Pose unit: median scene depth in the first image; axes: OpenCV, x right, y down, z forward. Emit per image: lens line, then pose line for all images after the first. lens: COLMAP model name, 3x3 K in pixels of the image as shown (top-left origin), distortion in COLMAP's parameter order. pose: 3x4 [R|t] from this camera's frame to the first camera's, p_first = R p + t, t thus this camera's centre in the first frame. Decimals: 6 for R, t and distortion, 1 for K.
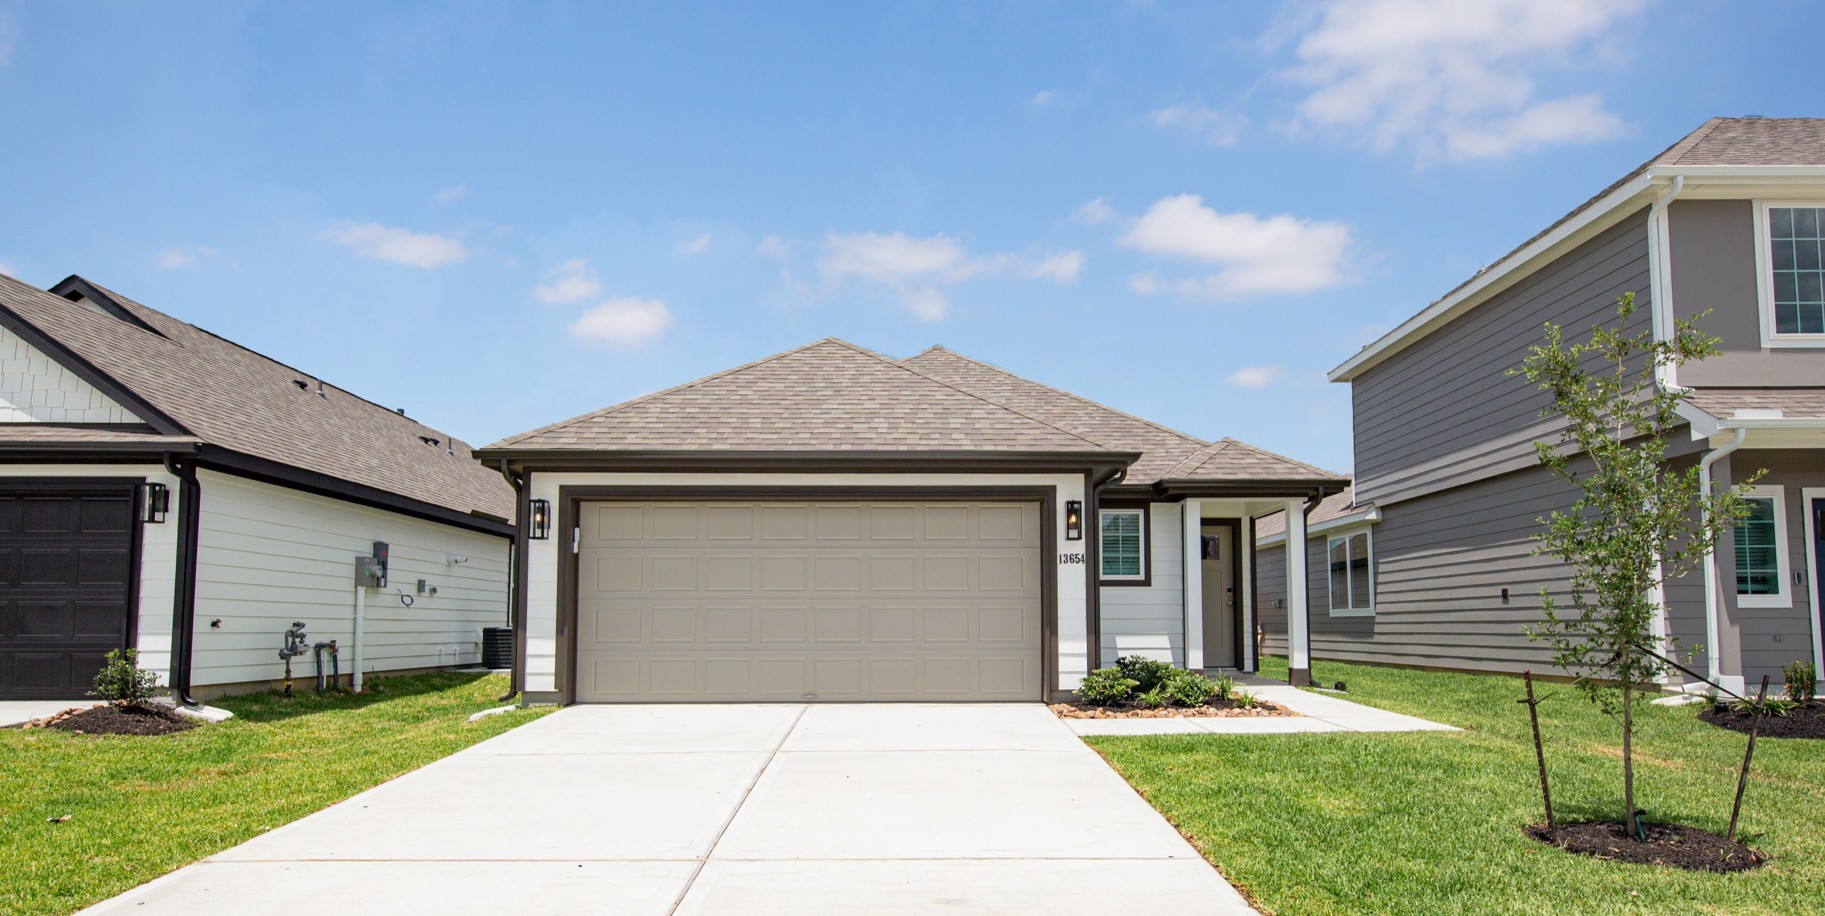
lens RADIAL K [[1505.2, 0, 912.5], [0, 1505.2, 458.0], [0, 0, 1]] dist [0.005678, 0.005197]
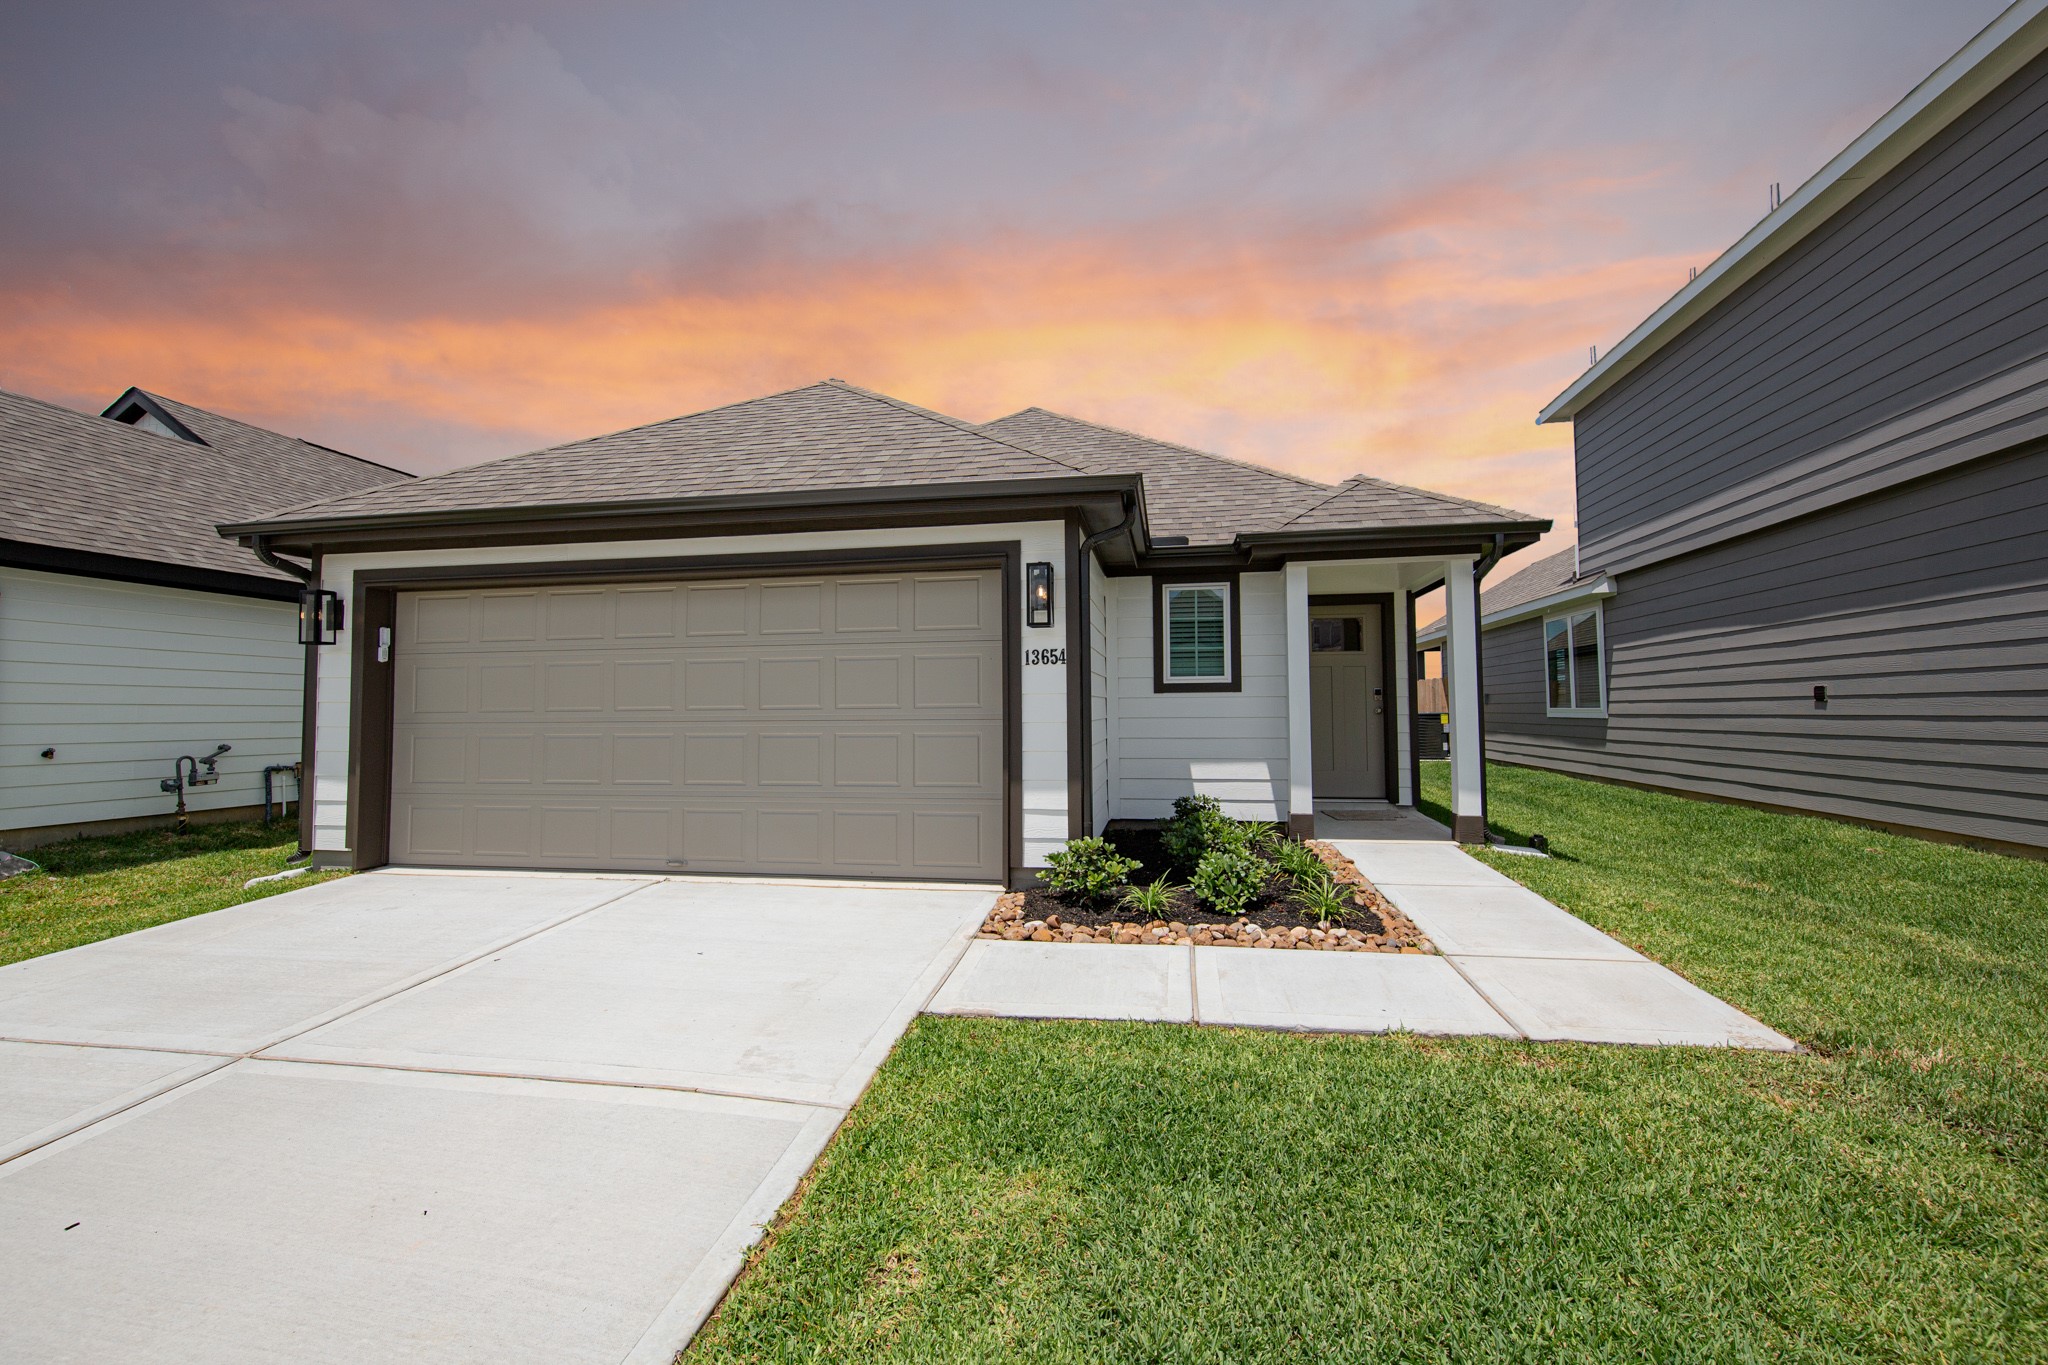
lens RADIAL K [[997.2, 0, 1021.5], [0, 997.2, 637.8], [0, 0, 1]] dist [-0.001107, -0.000633]
pose [[0.968291, -0.023429, -0.248723, 0.178634], [0.036641, 0.998145, 0.048620, 0.034564], [0.247122, -0.056191, 0.967354, 0.537879]]
